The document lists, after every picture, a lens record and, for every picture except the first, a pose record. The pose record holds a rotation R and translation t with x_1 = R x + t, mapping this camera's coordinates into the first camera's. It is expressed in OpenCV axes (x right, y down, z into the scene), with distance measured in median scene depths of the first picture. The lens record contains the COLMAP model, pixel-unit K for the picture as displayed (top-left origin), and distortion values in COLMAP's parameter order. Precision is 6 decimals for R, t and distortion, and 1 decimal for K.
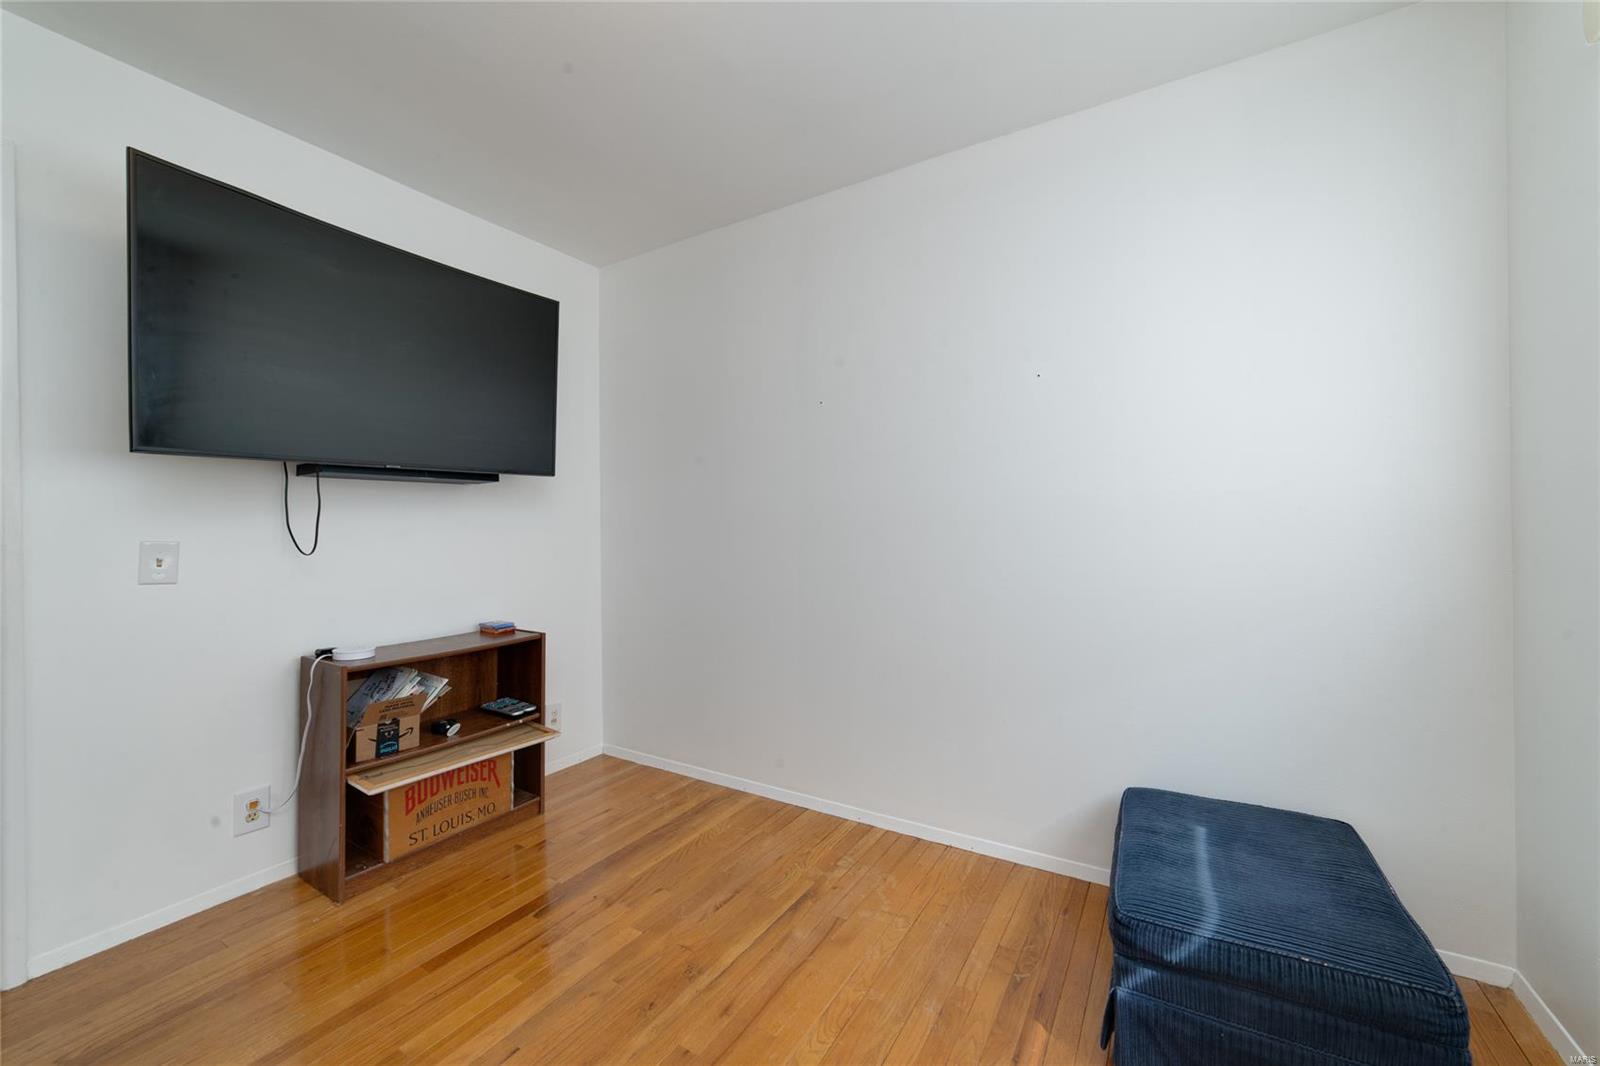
lens RADIAL K [[622.2, 0, 809.3], [0, 622.2, 527.2], [0, 0, 1]] dist [-0.033150, 0.009317]
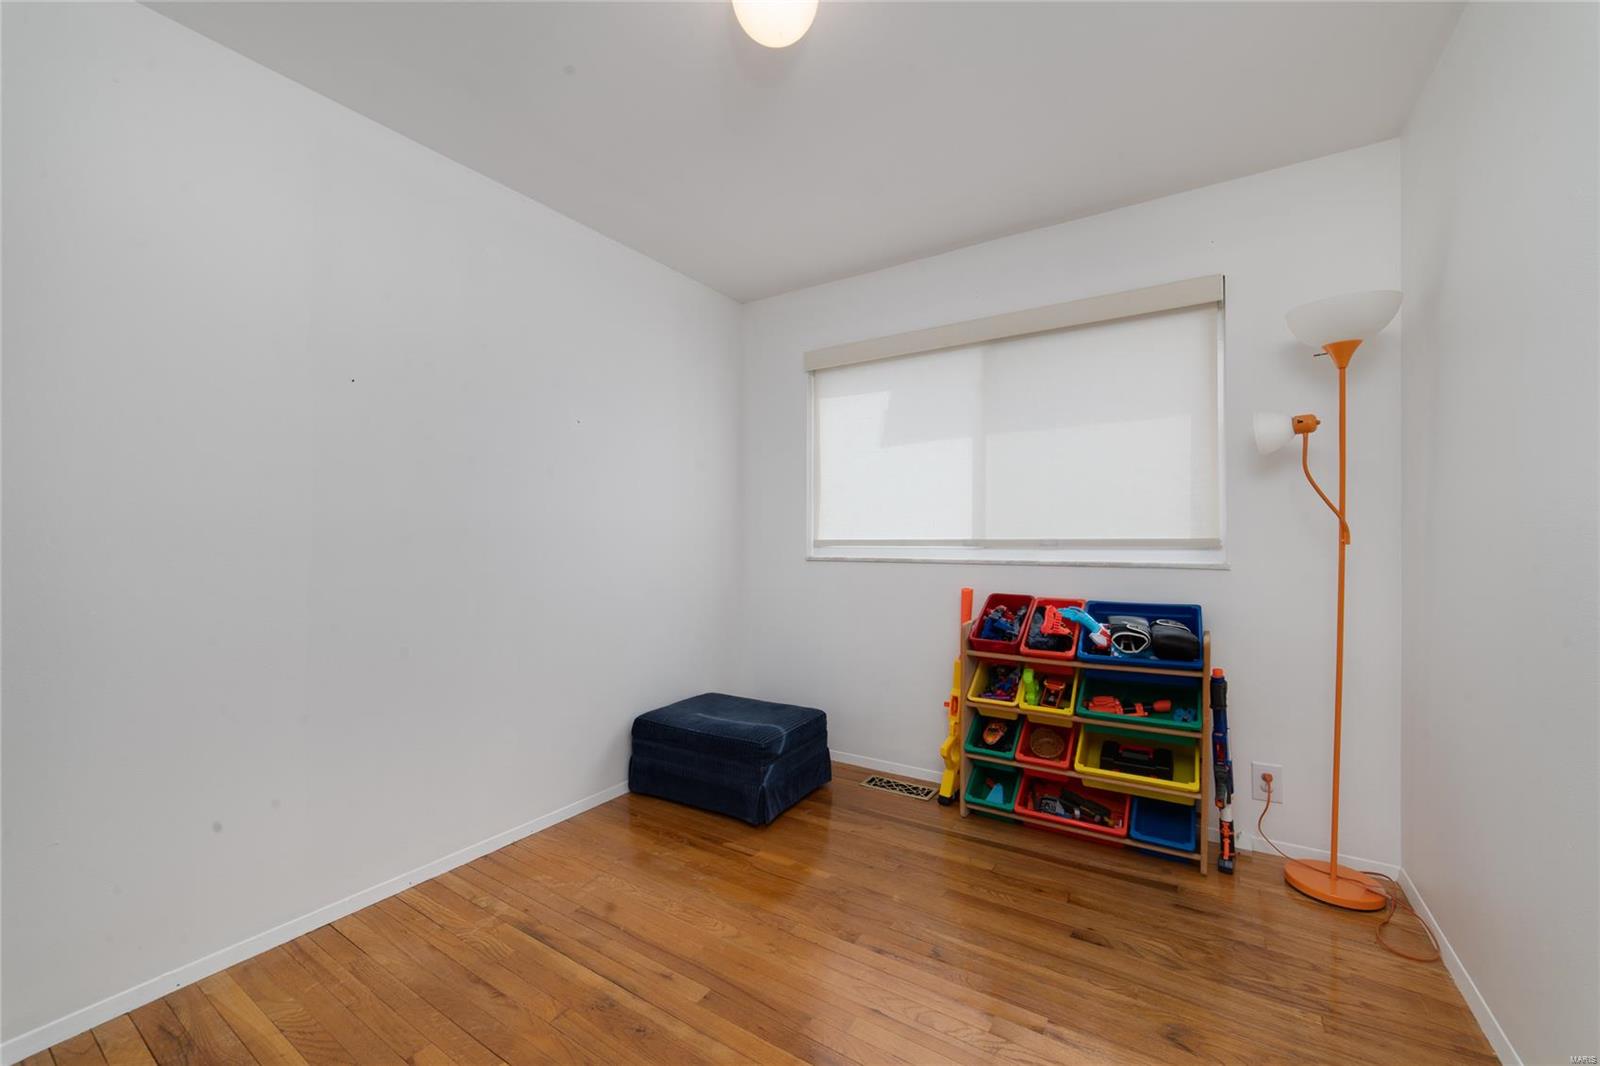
lens RADIAL K [[622.2, 0, 809.3], [0, 622.2, 527.2], [0, 0, 1]] dist [-0.033150, 0.009317]
pose [[0.020009, 0.016817, 0.999658, -1.099872], [-0.002549, 0.999856, -0.016769, -0.016015], [-0.999797, -0.002212, 0.020049, 0.617323]]
